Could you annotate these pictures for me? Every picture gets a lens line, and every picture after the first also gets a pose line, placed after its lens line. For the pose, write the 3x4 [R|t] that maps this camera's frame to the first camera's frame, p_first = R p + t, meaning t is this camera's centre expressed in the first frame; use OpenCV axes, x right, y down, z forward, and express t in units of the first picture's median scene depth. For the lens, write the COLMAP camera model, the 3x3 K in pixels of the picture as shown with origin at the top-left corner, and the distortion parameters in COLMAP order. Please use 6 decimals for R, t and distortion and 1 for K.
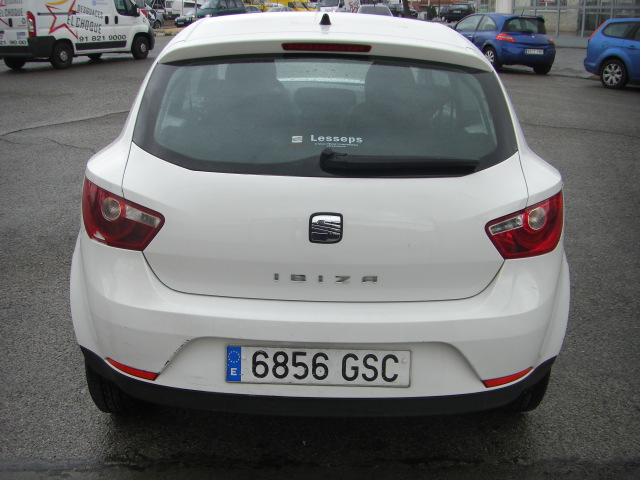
lens RADIAL K [[723.0, 0, 304.2], [0, 723.0, 283.6], [0, 0, 1]] dist [-0.173588, 0.082724]
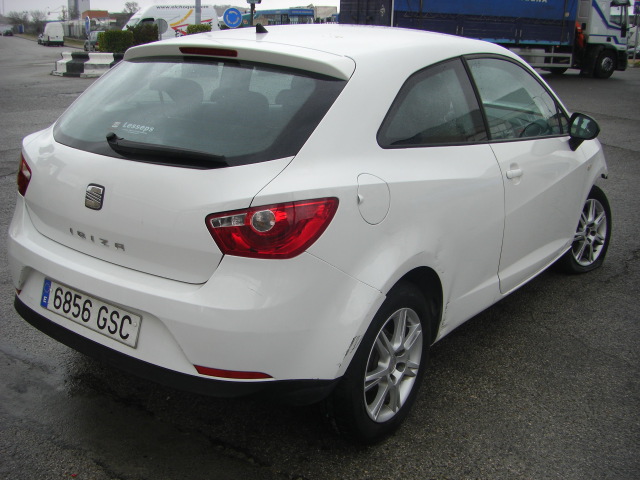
lens RADIAL K [[723.0, 0, 304.2], [0, 723.0, 283.6], [0, 0, 1]] dist [-0.173588, 0.082724]
pose [[0.811588, 0.214458, -0.543446, 0.951623], [-0.231550, 0.972088, 0.037812, -0.058570], [0.536386, 0.095147, 0.838592, 0.193530]]
